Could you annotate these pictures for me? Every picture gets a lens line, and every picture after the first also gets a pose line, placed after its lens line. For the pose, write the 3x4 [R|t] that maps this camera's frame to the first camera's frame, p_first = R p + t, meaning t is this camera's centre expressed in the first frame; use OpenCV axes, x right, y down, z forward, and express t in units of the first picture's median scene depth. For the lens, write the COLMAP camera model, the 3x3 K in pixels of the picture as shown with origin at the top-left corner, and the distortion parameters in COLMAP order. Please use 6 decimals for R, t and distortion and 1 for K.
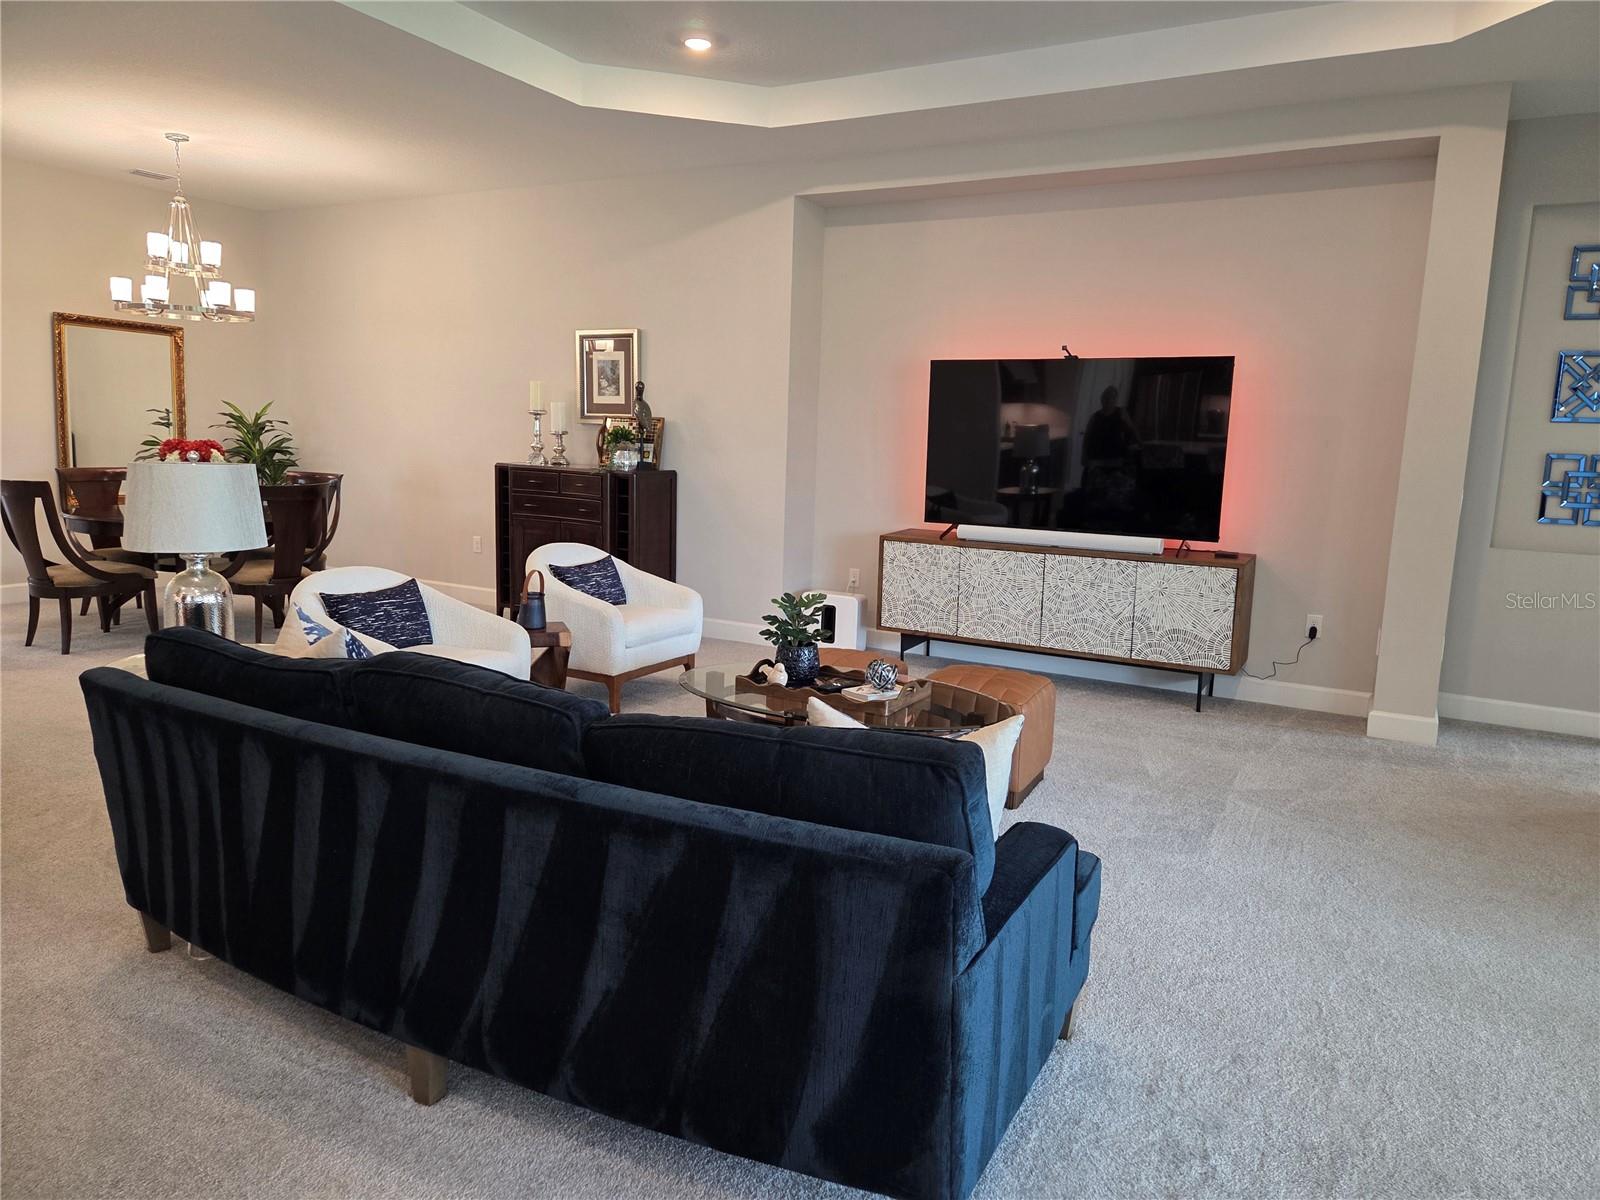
lens RADIAL K [[1023.2, 0, 811.1], [0, 1023.2, 595.2], [0, 0, 1]] dist [0.036630, -0.006615]
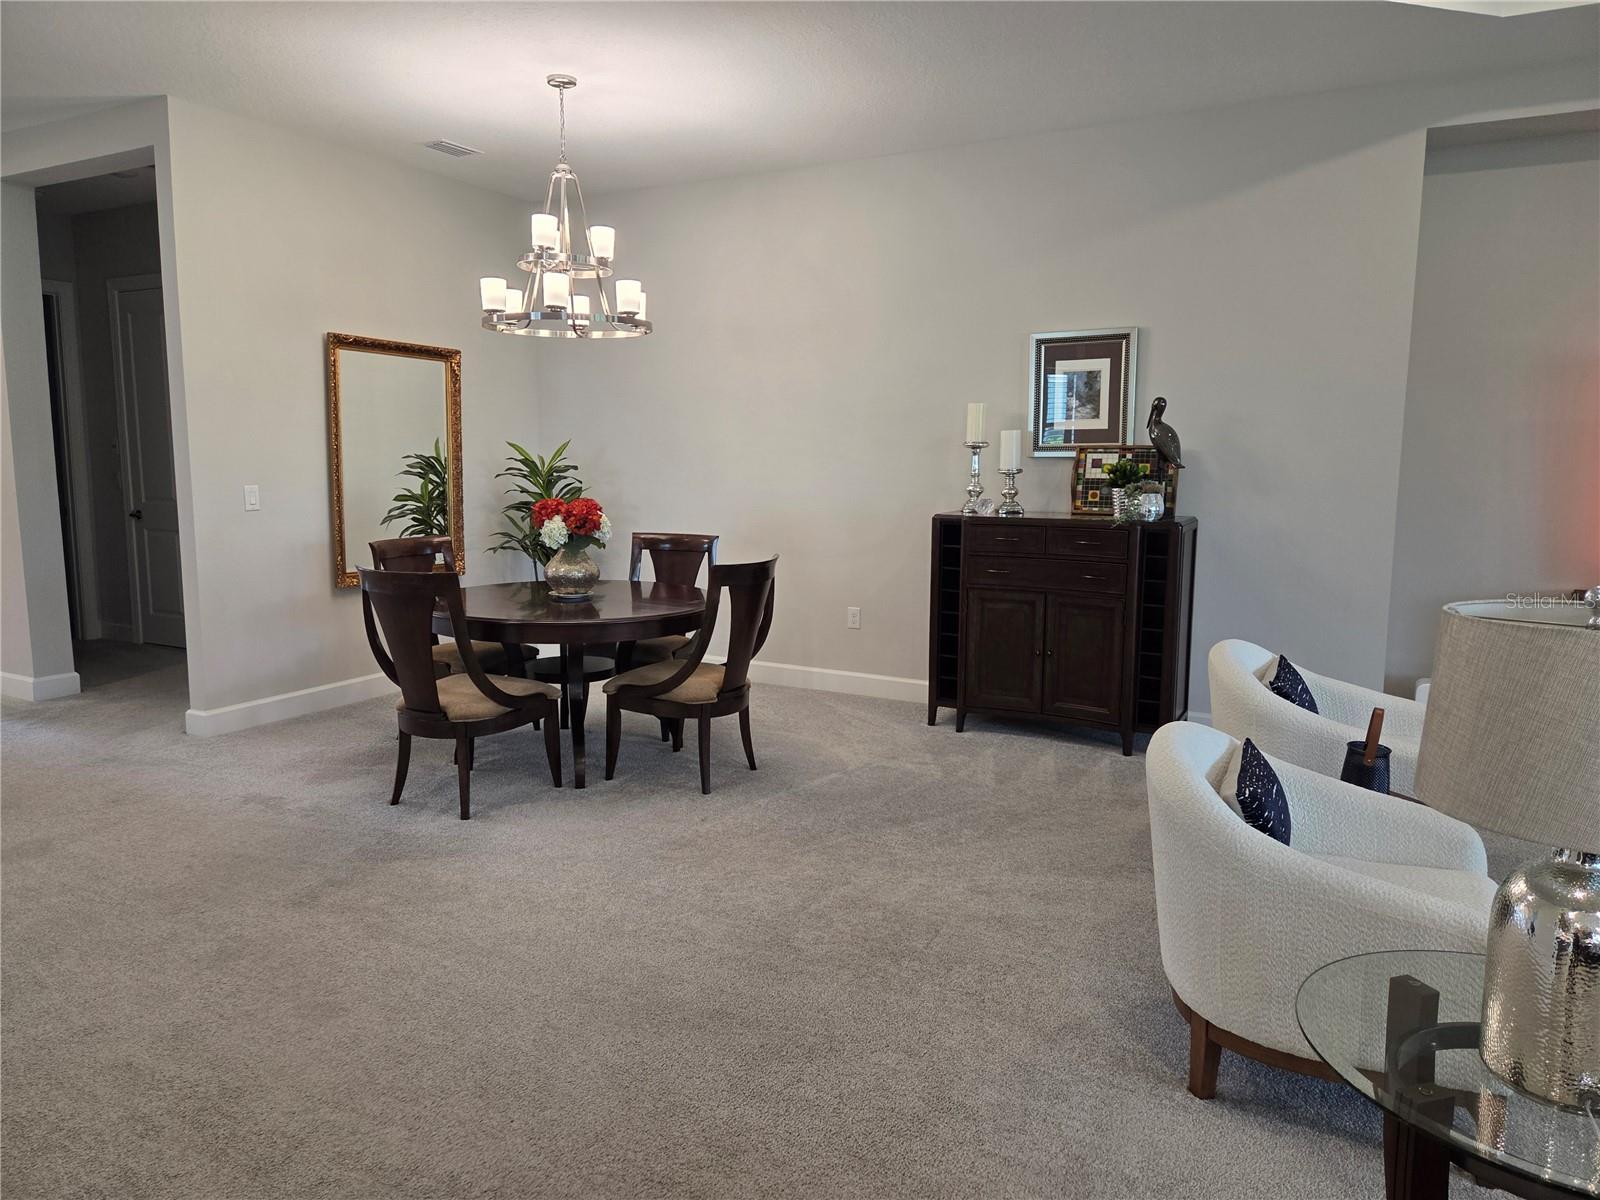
lens RADIAL K [[1023.2, 0, 810.0], [0, 1023.2, 602.8], [0, 0, 1]] dist [0.036630, -0.006615]
pose [[0.999343, -0.032875, 0.015243, -0.406664], [0.032981, 0.999433, -0.006709, -0.061646], [-0.015014, 0.007207, 0.999861, 0.255245]]
